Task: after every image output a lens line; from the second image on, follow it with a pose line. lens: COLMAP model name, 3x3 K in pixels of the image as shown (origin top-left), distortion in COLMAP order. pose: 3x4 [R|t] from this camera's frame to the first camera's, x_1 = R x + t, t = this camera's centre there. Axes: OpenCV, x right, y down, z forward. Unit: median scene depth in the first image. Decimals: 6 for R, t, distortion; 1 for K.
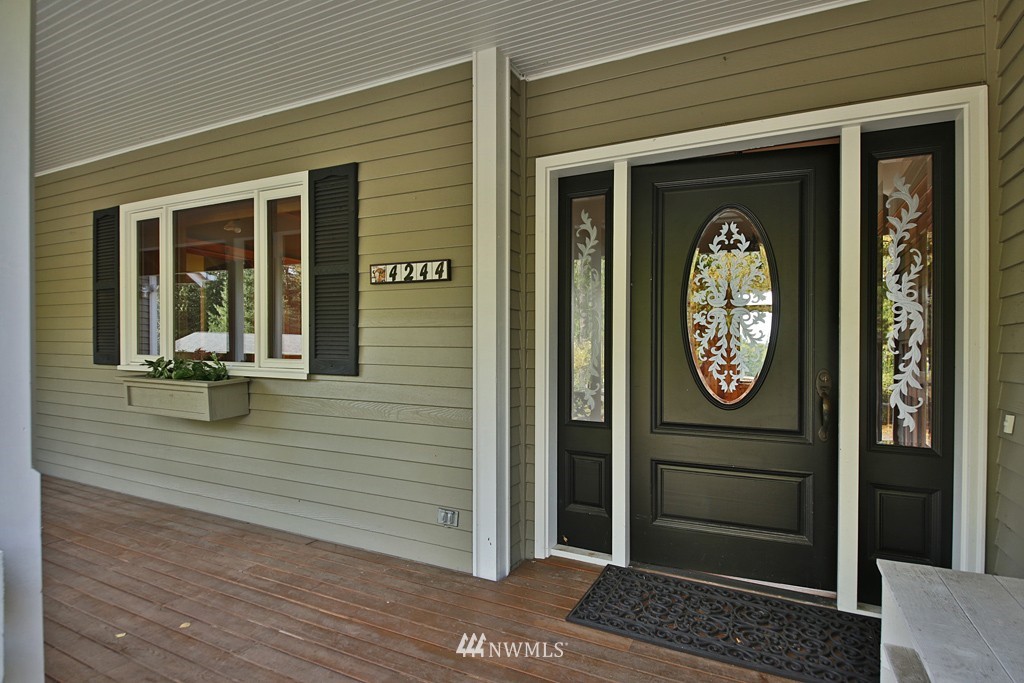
lens RADIAL K [[547.7, 0, 512.0], [0, 547.7, 341.5], [0, 0, 1]] dist [-0.003364, -0.001022]
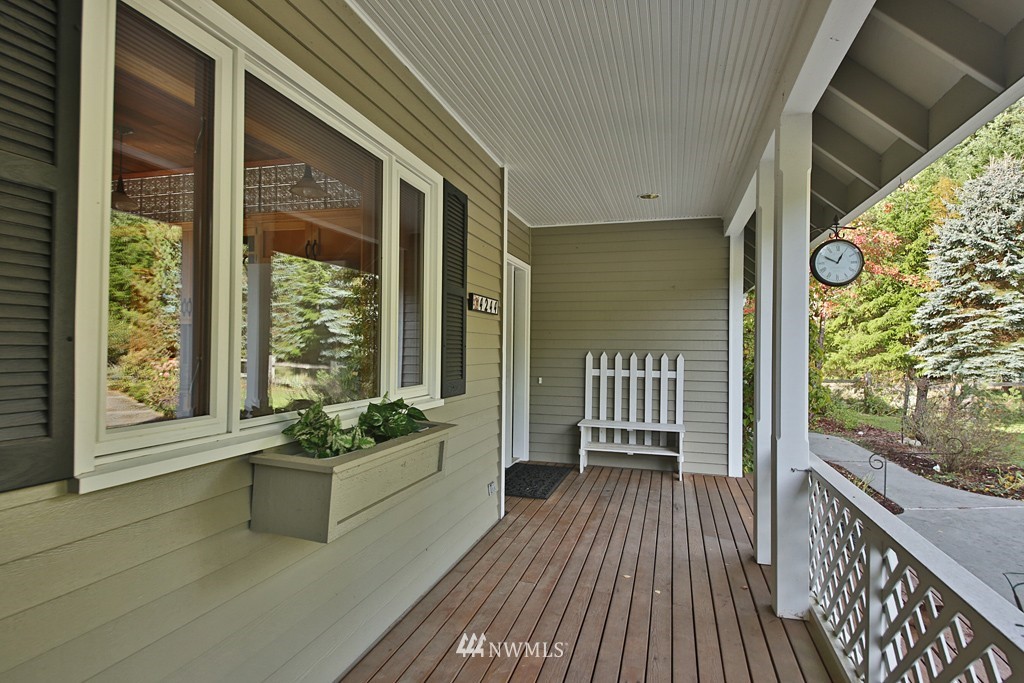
lens RADIAL K [[555.2, 0, 512.0], [0, 555.2, 341.5], [0, 0, 1]] dist [-0.002694, -0.000410]
pose [[-0.185551, 0.008501, 0.982598, -1.436044], [-0.004959, 0.999942, -0.009588, -0.030781], [-0.982622, -0.006652, -0.185498, 1.166890]]
